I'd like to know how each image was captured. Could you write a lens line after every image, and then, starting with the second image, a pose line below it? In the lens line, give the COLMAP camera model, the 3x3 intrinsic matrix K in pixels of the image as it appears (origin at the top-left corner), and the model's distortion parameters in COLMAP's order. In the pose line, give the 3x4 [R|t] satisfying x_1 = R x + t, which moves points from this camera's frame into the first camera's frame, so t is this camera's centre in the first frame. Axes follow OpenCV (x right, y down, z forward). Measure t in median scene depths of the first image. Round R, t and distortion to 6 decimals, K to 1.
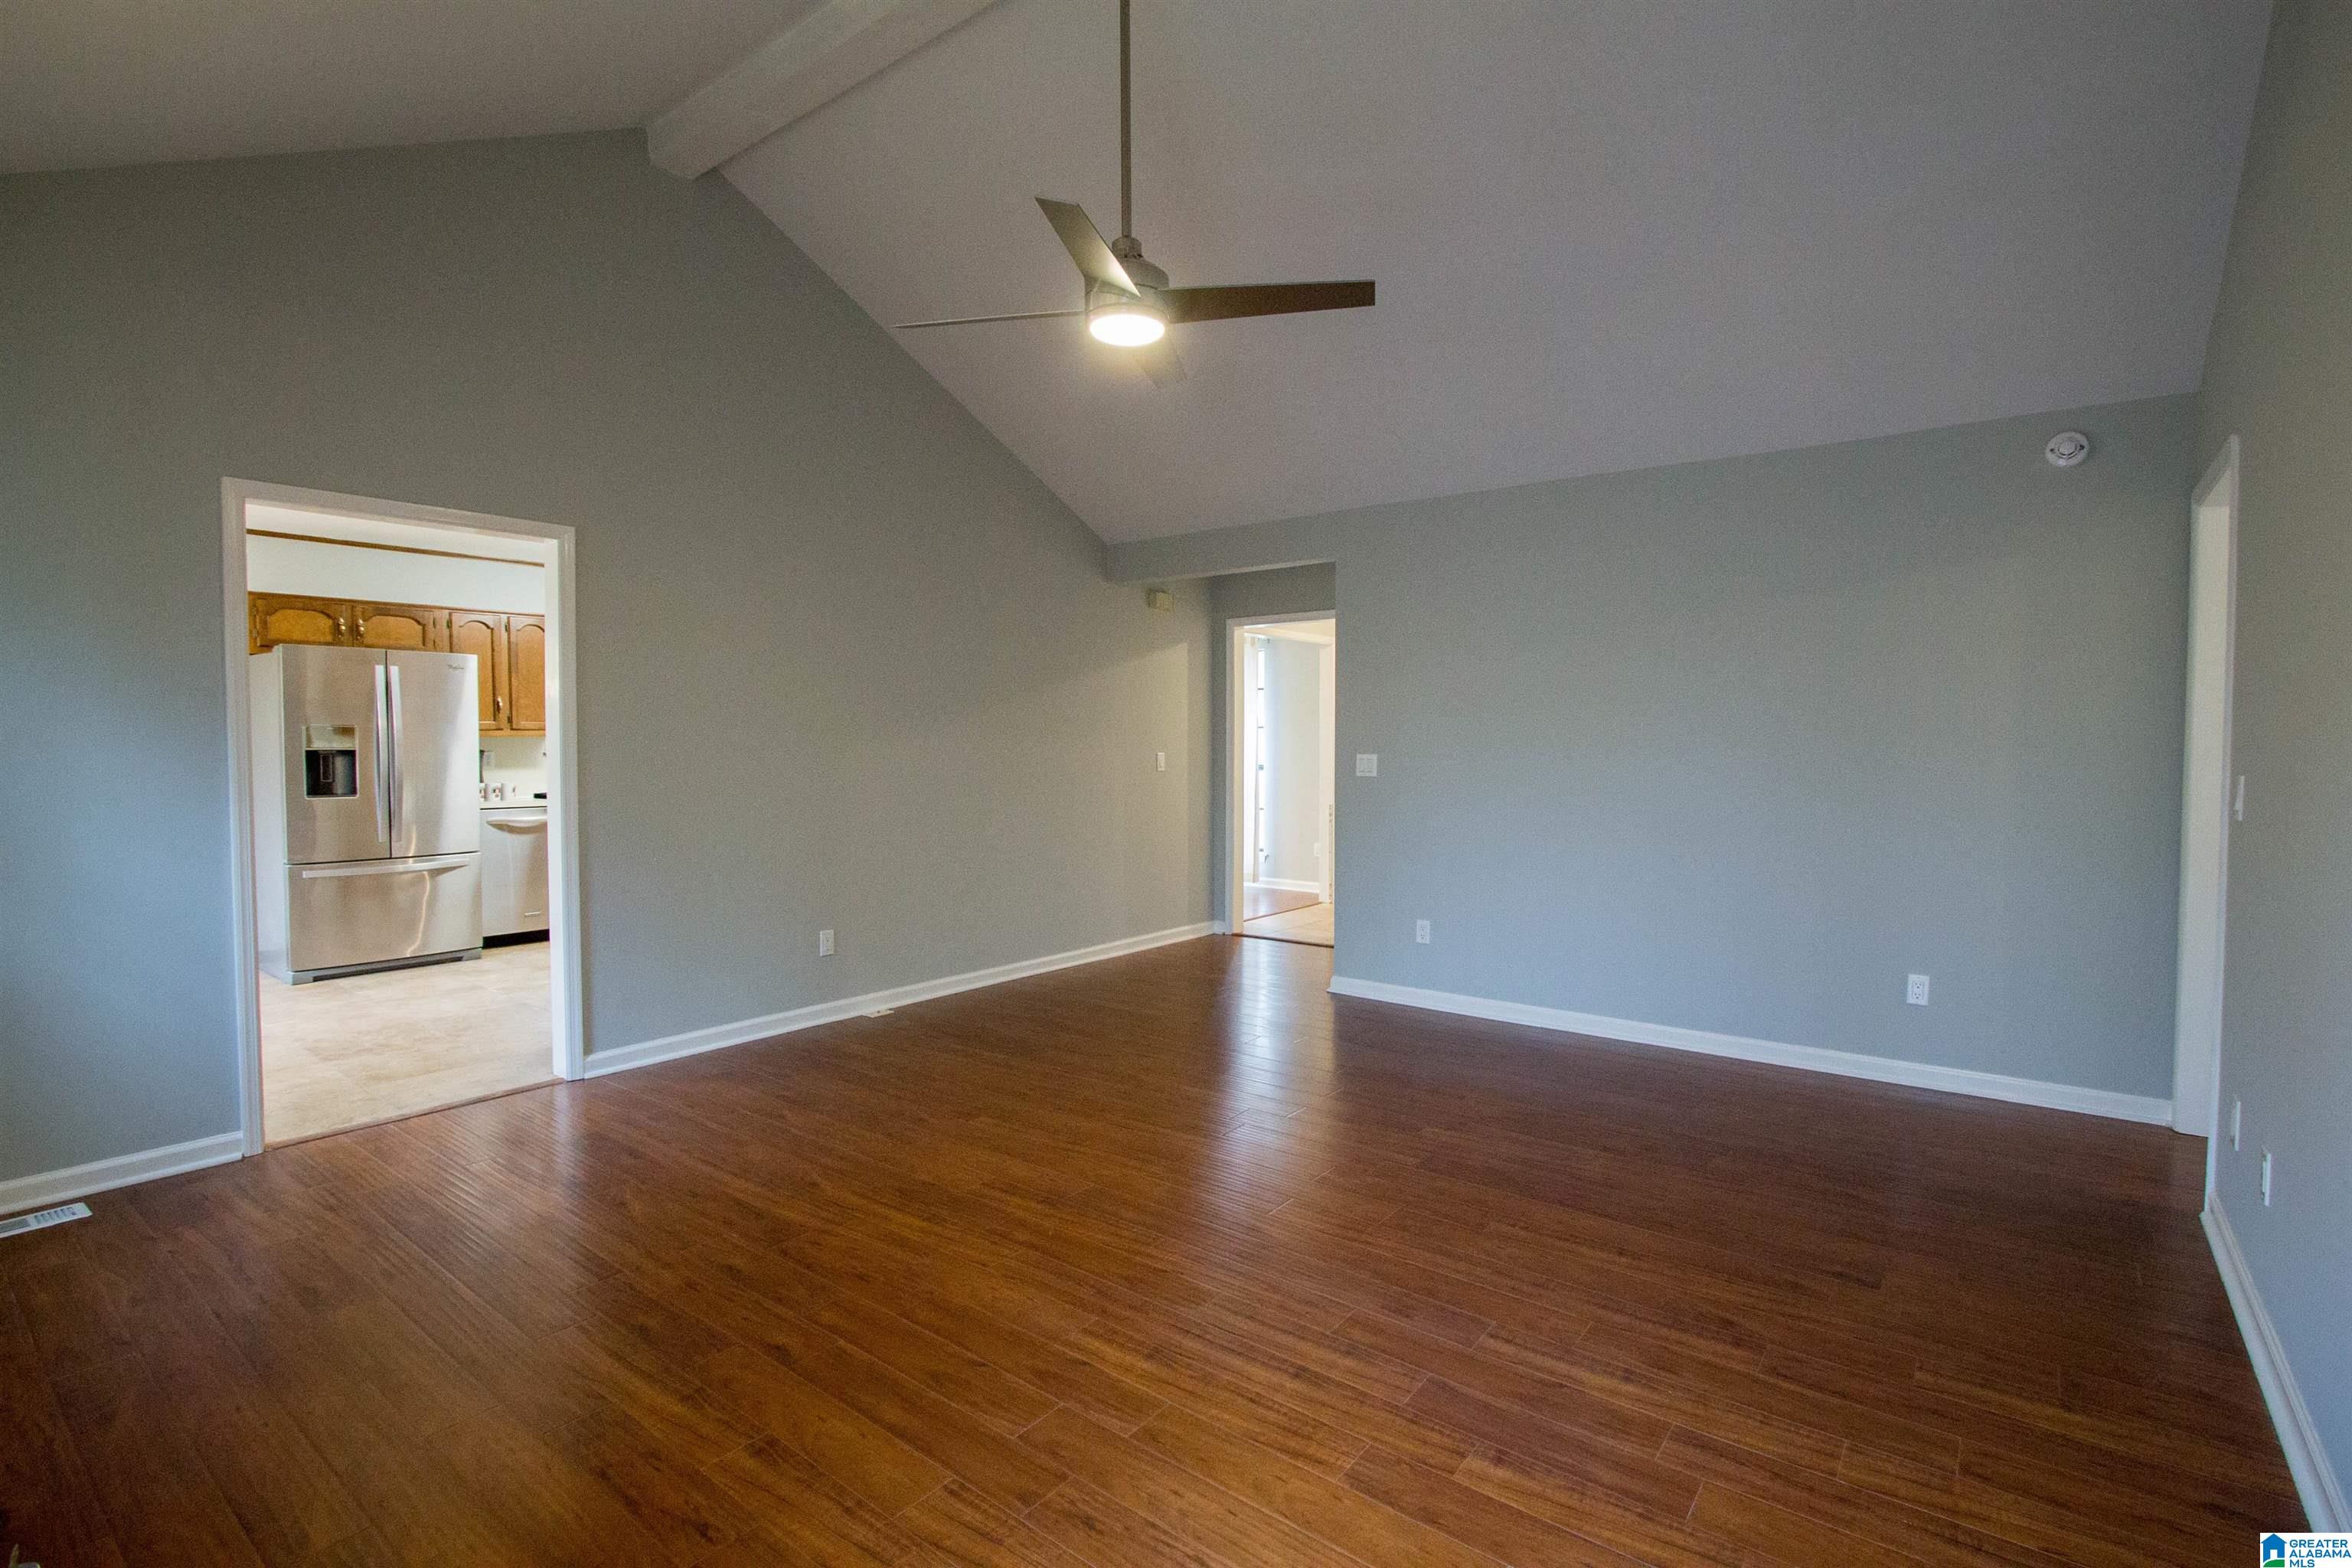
lens RADIAL K [[1094.9, 0, 1187.2], [0, 1094.9, 779.6], [0, 0, 1]] dist [-0.021406, 0.004882]
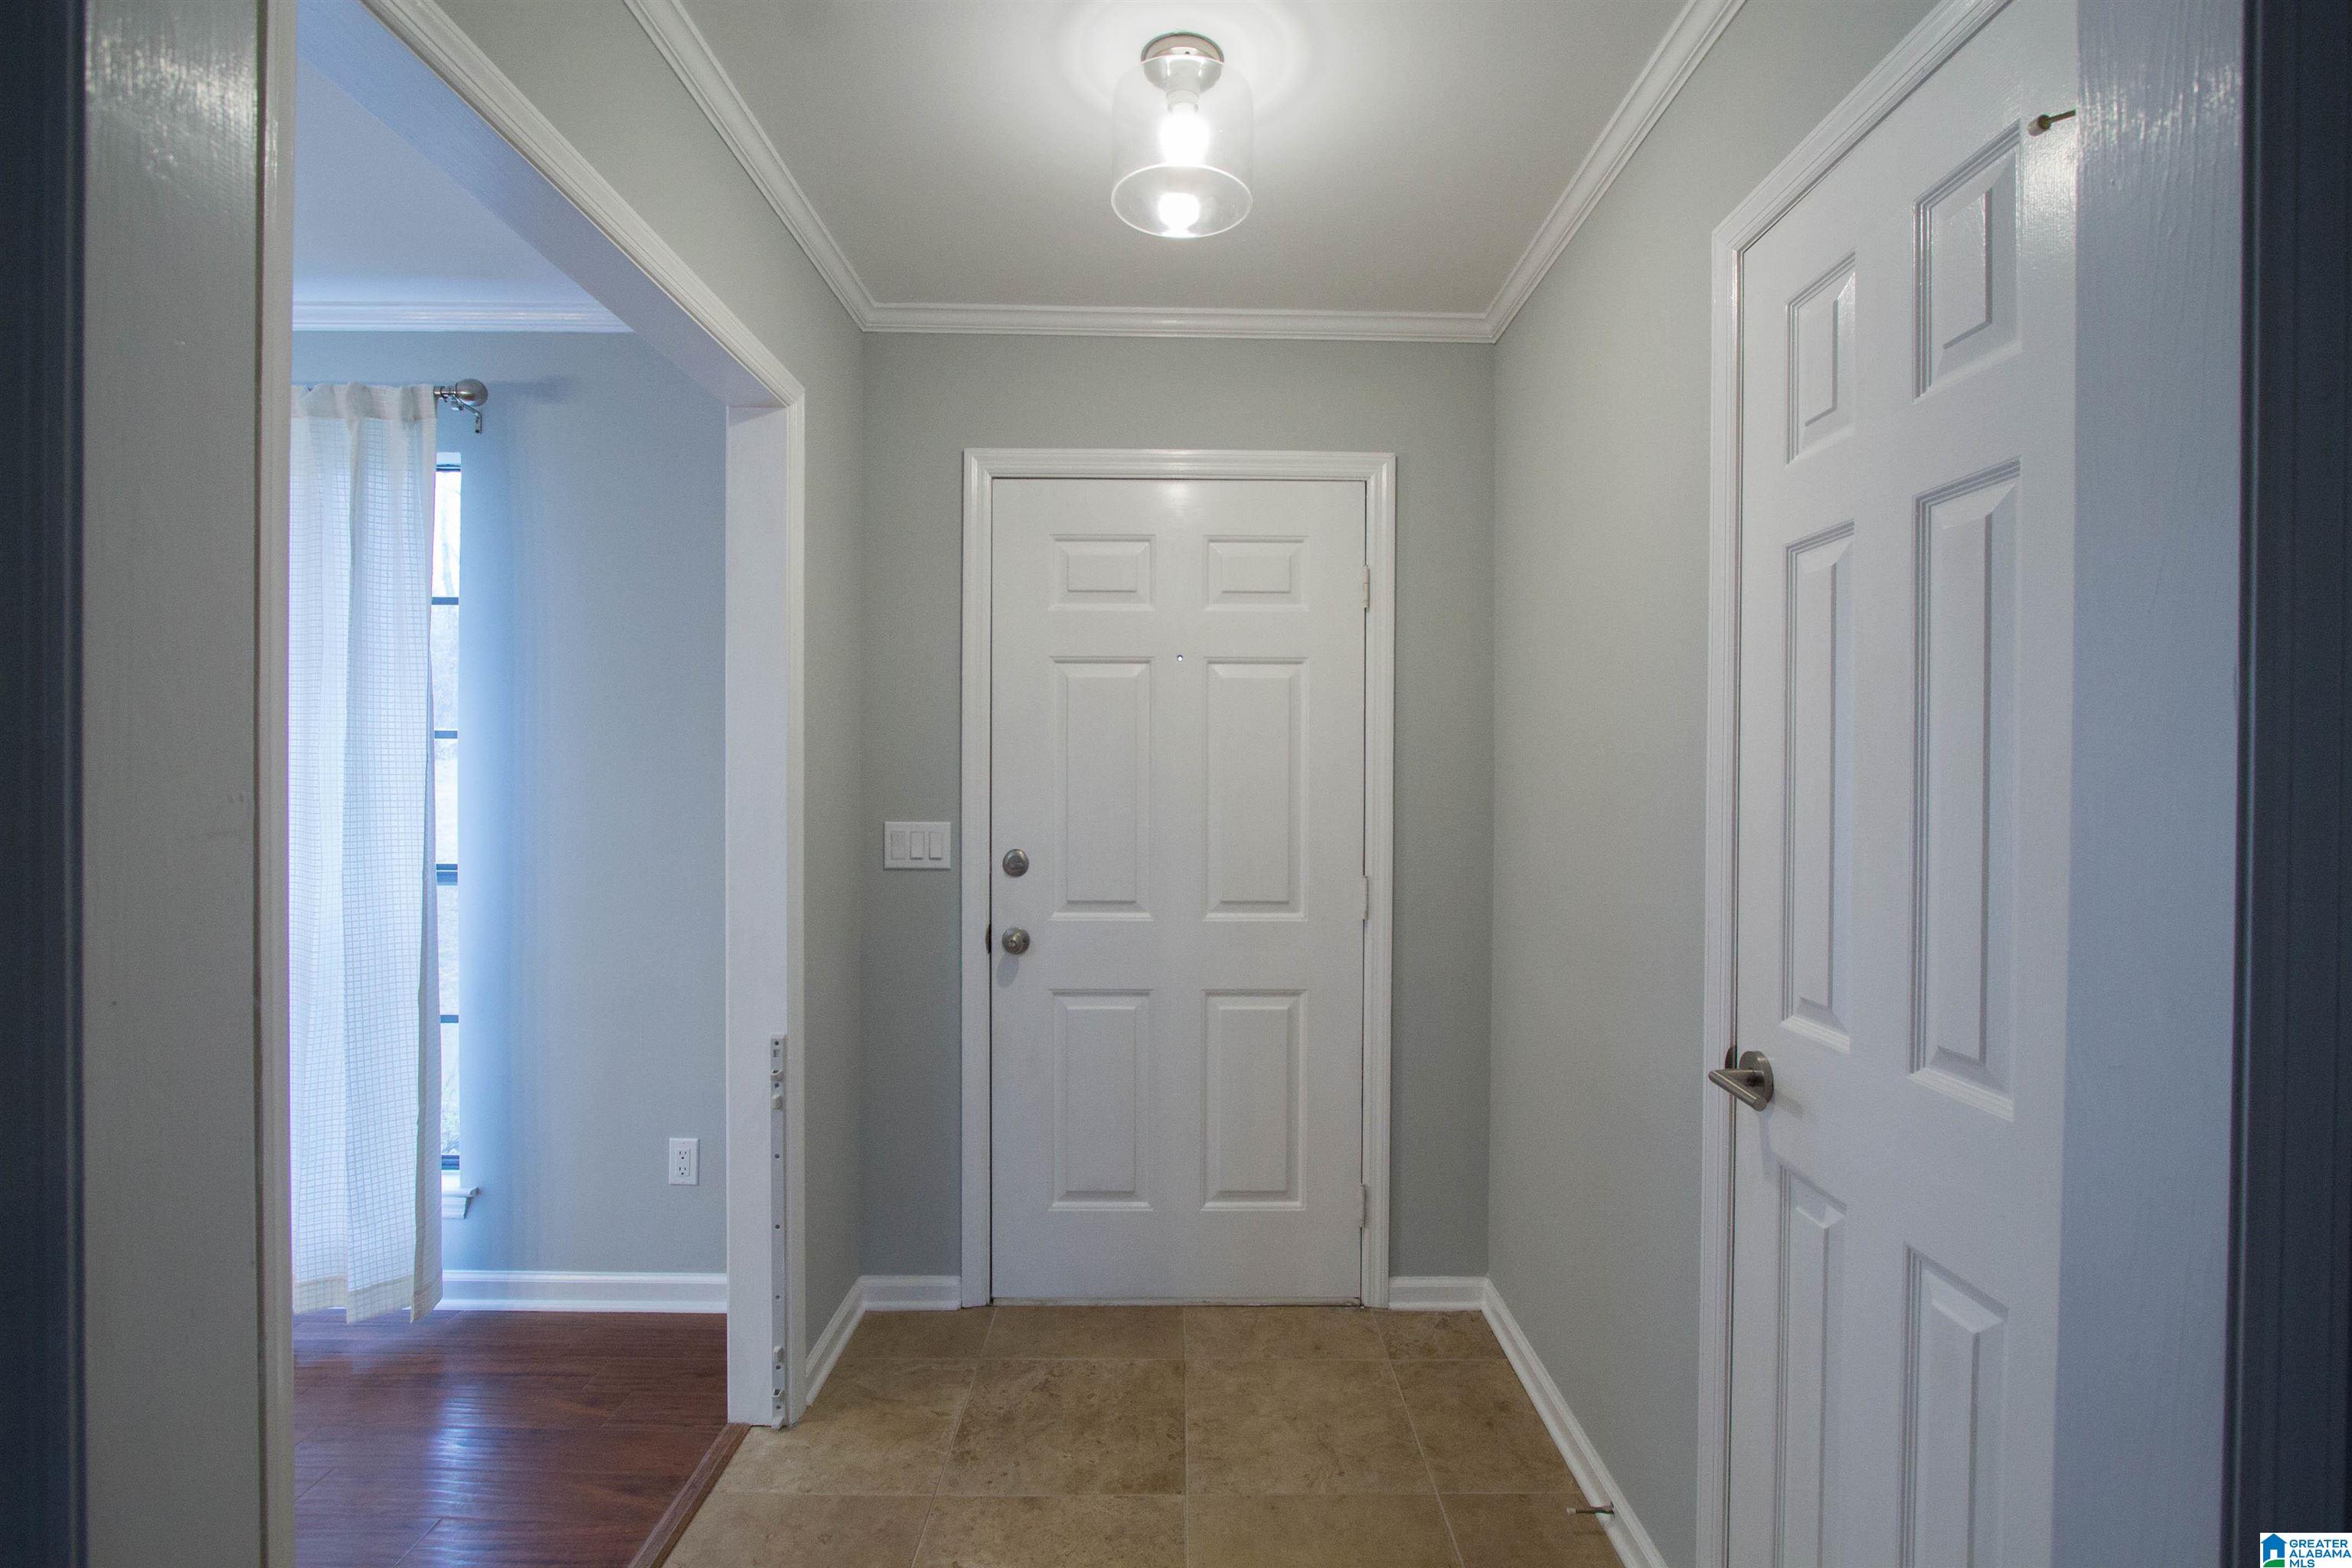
lens RADIAL K [[1094.9, 0, 1187.2], [0, 1094.9, 779.6], [0, 0, 1]] dist [-0.021406, 0.004882]
pose [[0.782350, 0.001297, 0.622837, 0.140609], [0.012692, 0.999757, -0.018025, -0.090524], [-0.622709, 0.022007, 0.782144, 2.175788]]
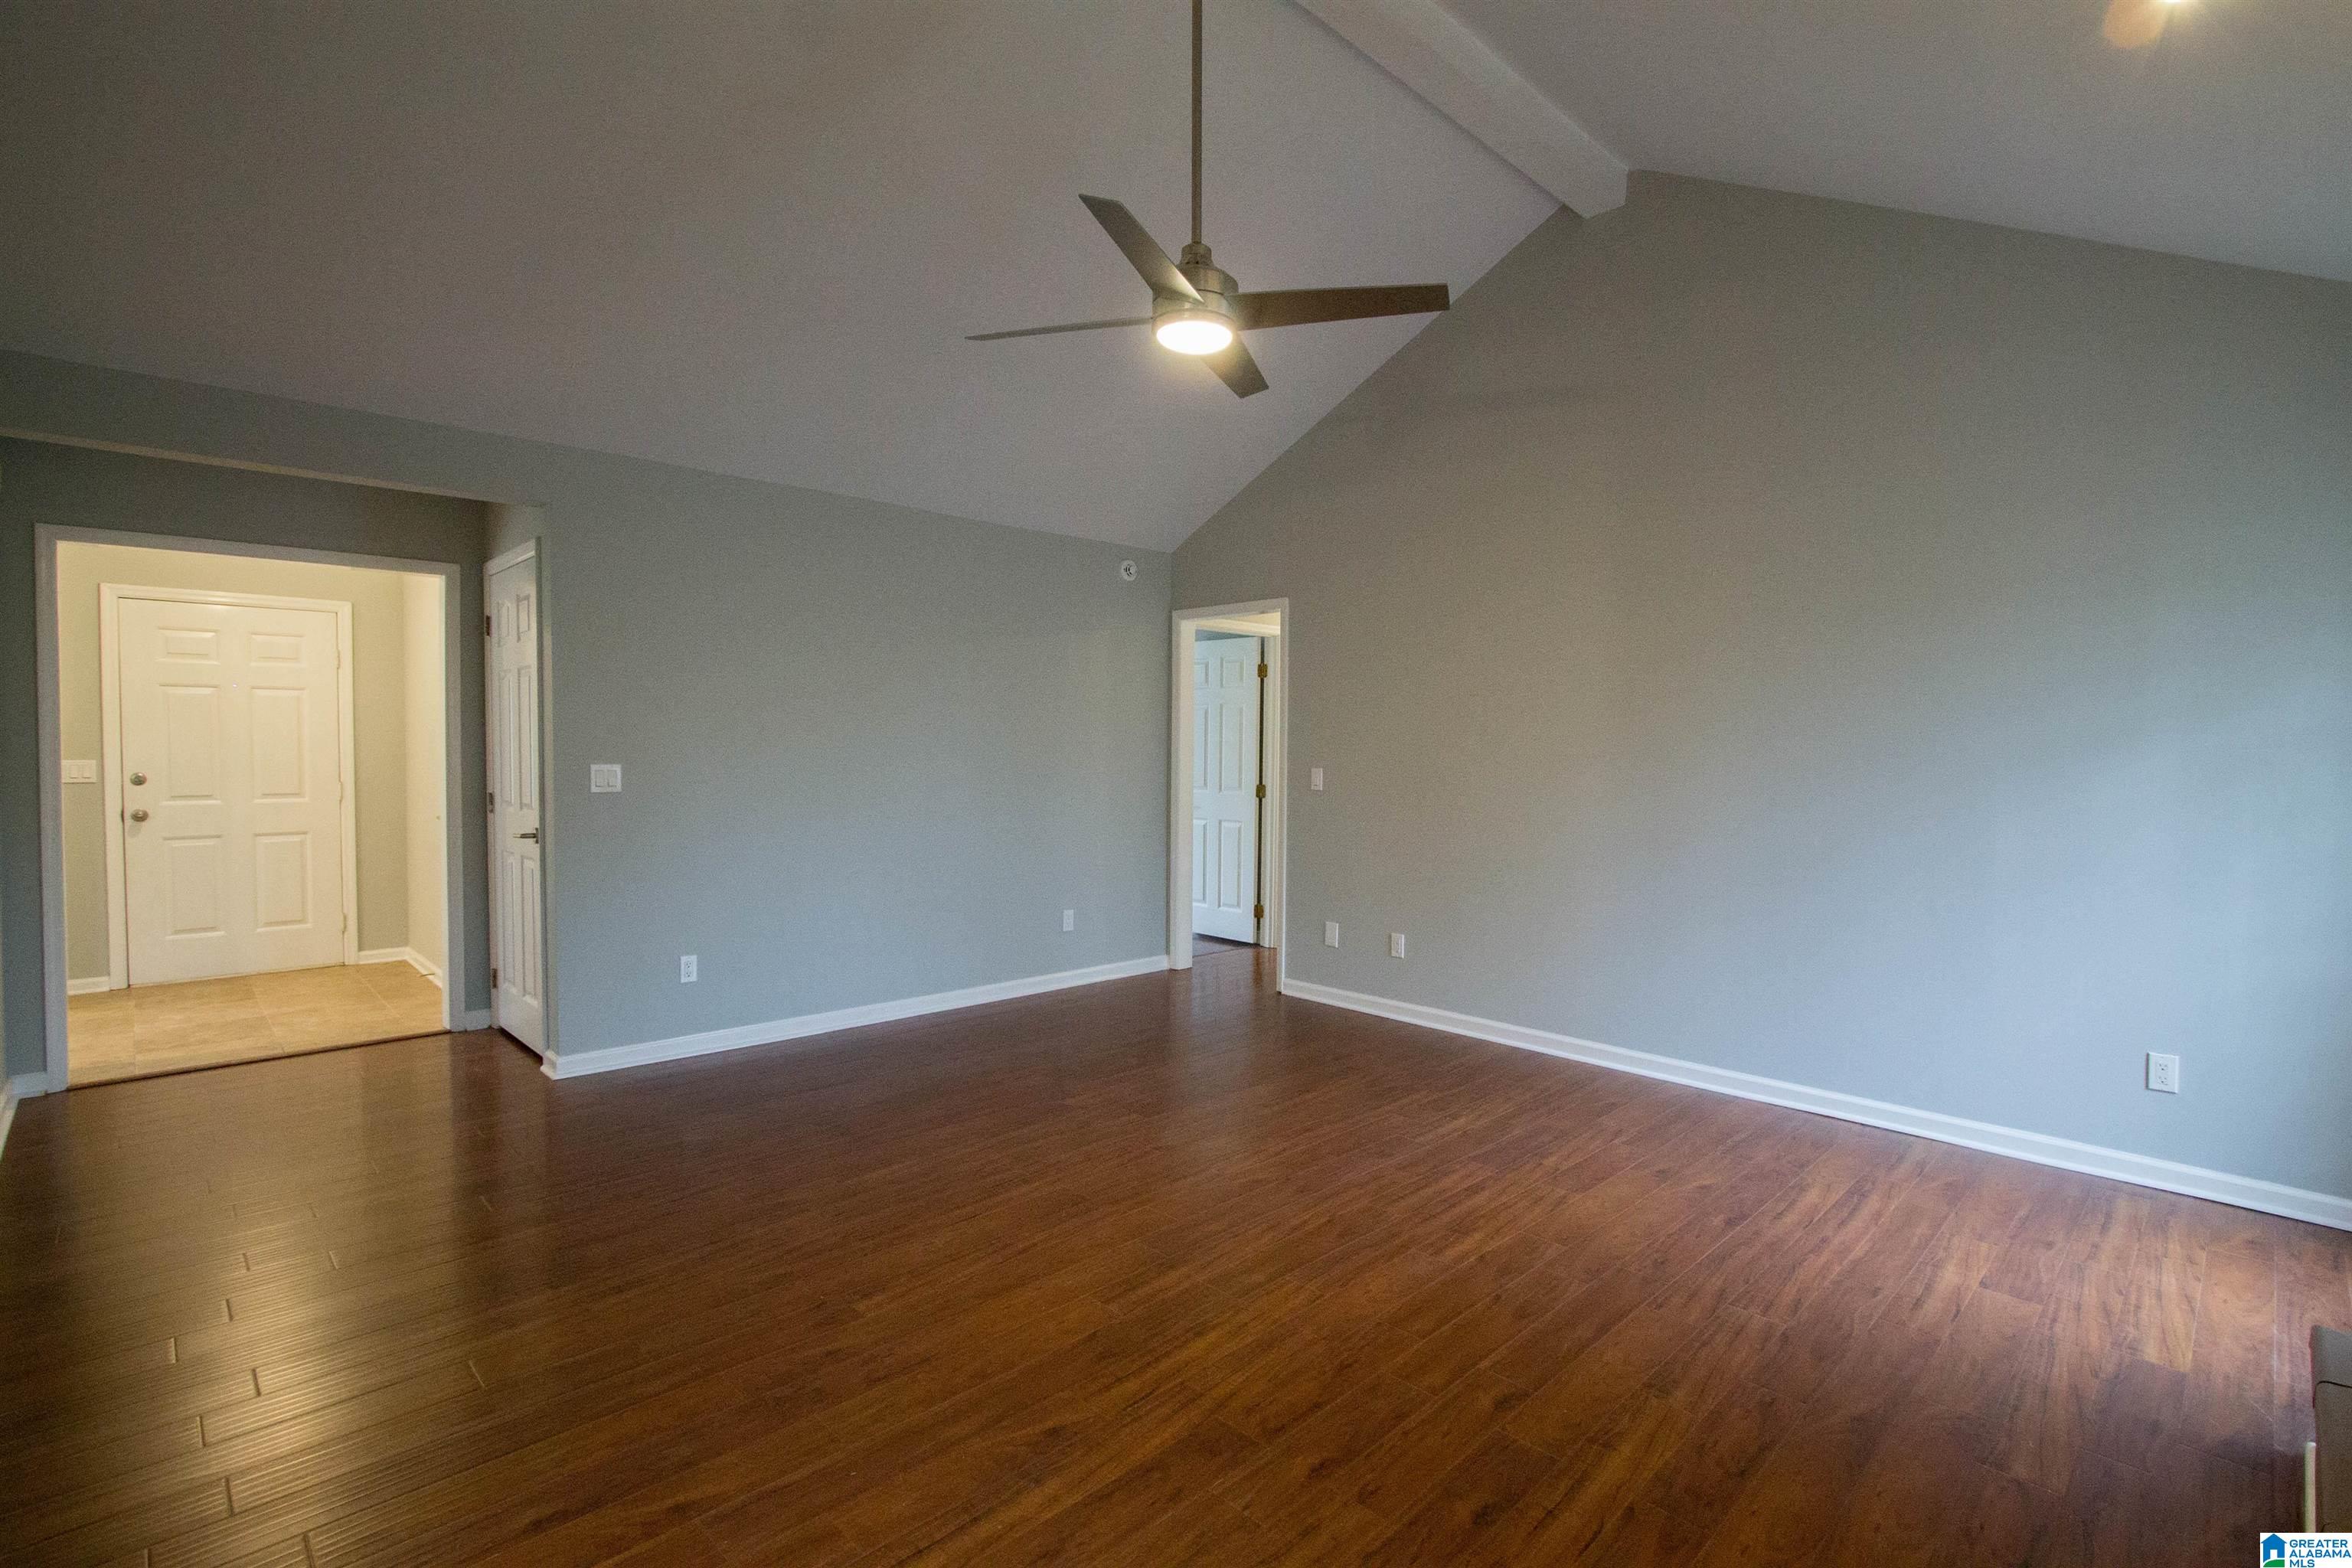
lens RADIAL K [[1094.9, 0, 1187.2], [0, 1094.9, 779.6], [0, 0, 1]] dist [-0.021406, 0.004882]
pose [[0.137019, -0.029529, 0.990128, -1.036692], [0.026445, 0.999308, 0.026144, -0.040224], [-0.990215, 0.022602, 0.137705, 0.875414]]
